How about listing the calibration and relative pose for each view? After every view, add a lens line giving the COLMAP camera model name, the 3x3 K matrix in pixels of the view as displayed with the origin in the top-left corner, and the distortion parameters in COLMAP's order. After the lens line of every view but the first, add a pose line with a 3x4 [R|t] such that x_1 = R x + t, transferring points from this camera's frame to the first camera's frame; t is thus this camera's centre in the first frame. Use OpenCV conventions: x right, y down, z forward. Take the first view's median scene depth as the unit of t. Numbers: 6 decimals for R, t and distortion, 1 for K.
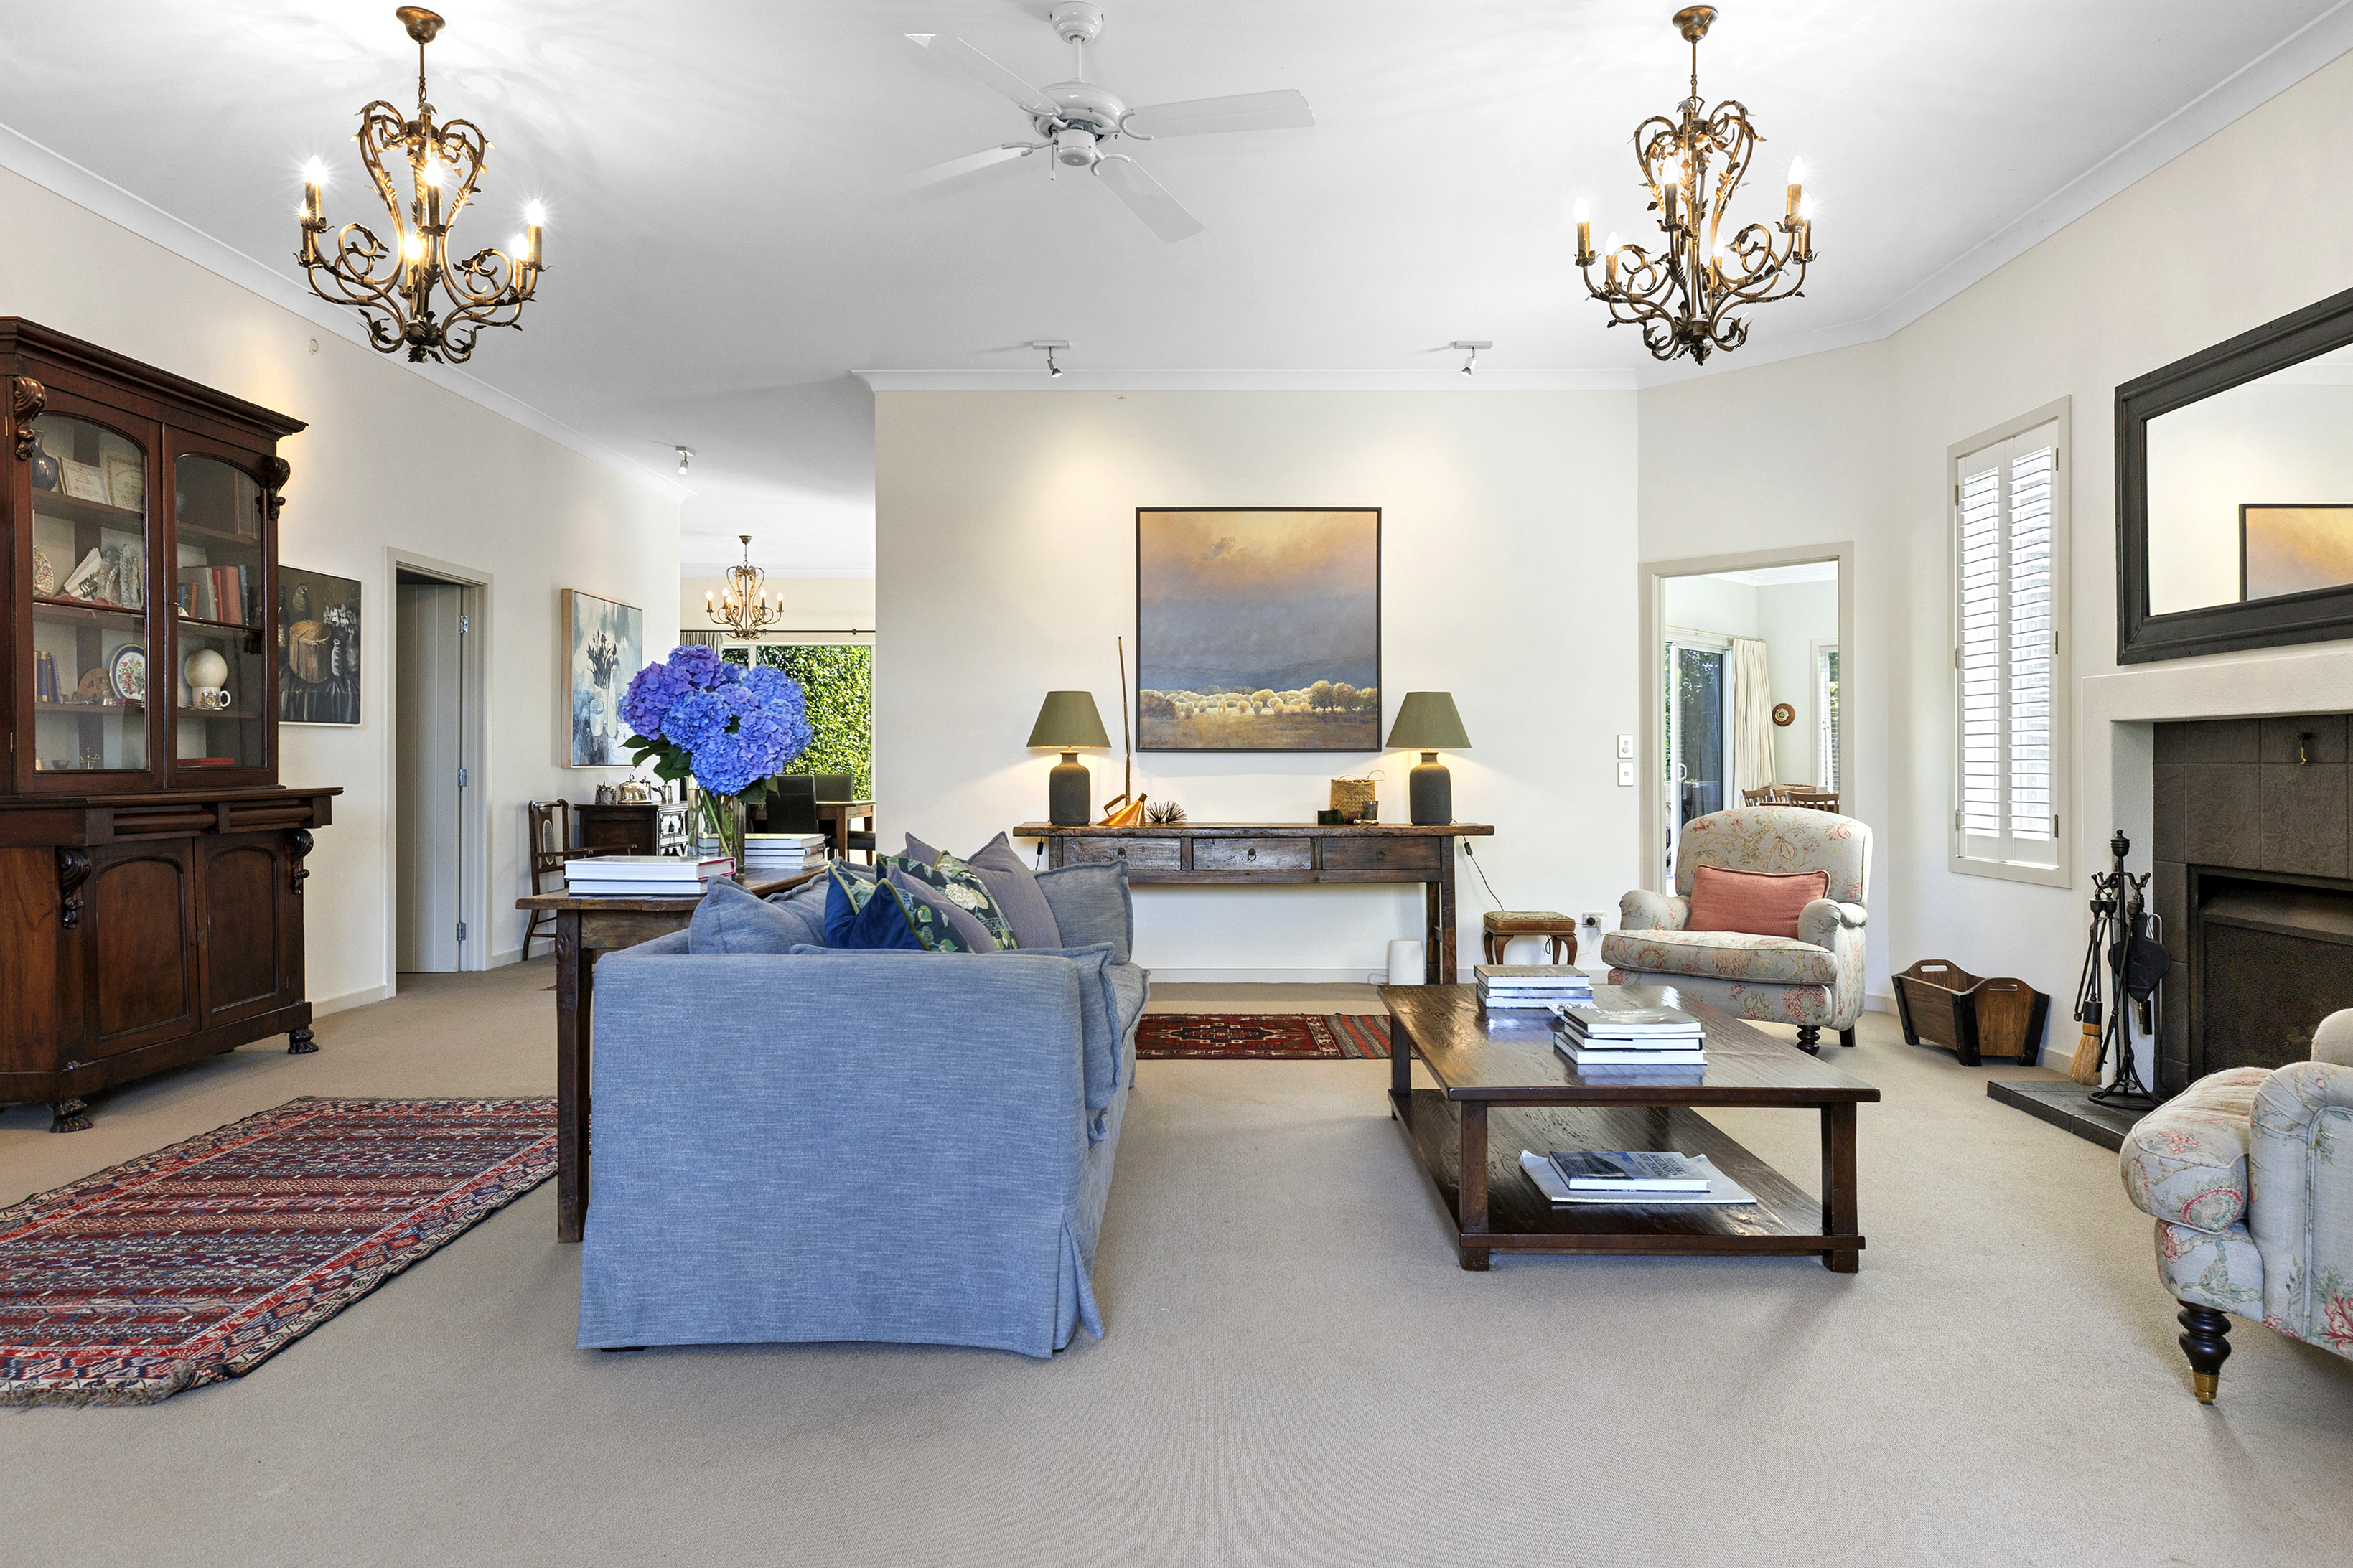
lens RADIAL K [[1347.5, 0, 1172.4], [0, 1347.5, 769.9], [0, 0, 1]] dist [0.005616, 0.002430]
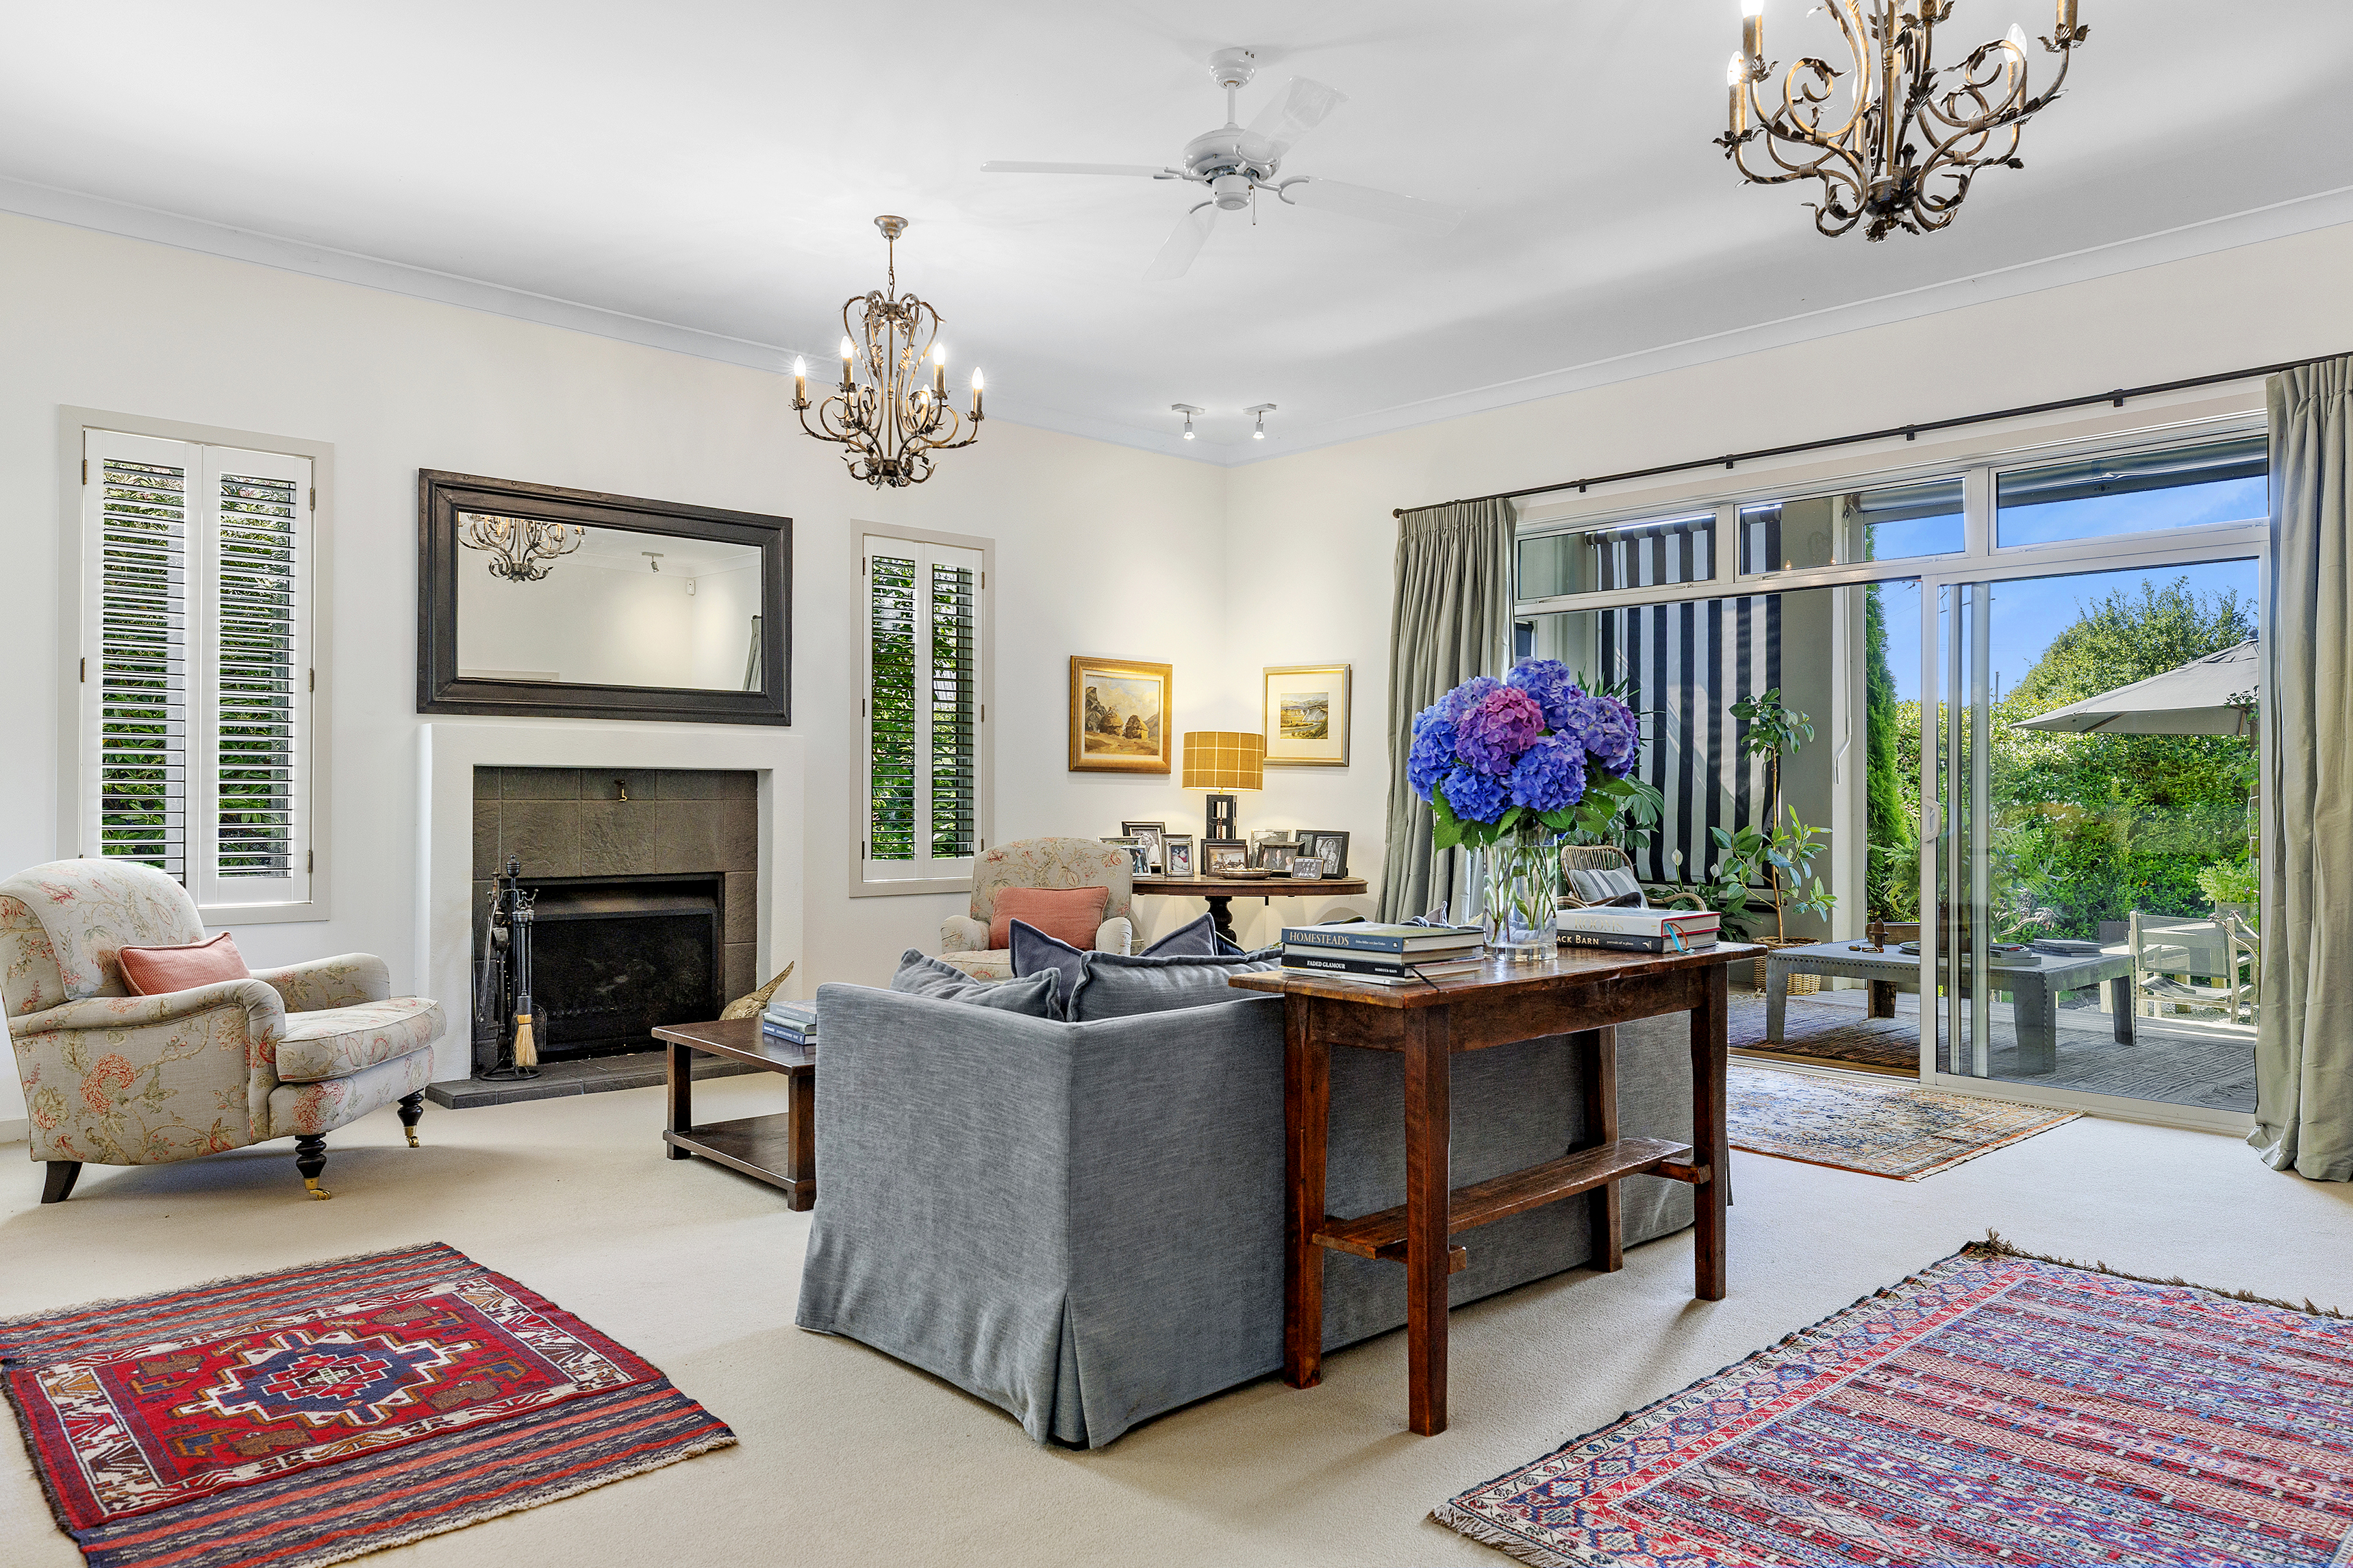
lens RADIAL K [[1578.9, 0, 1179.0], [0, 1578.9, 793.5], [0, 0, 1]] dist [0.003093, 0.000641]
pose [[-0.677151, -0.001164, 0.735843, -0.874038], [-0.004143, 0.999989, -0.002231, -0.012176], [-0.735832, -0.004560, -0.677149, 1.755656]]
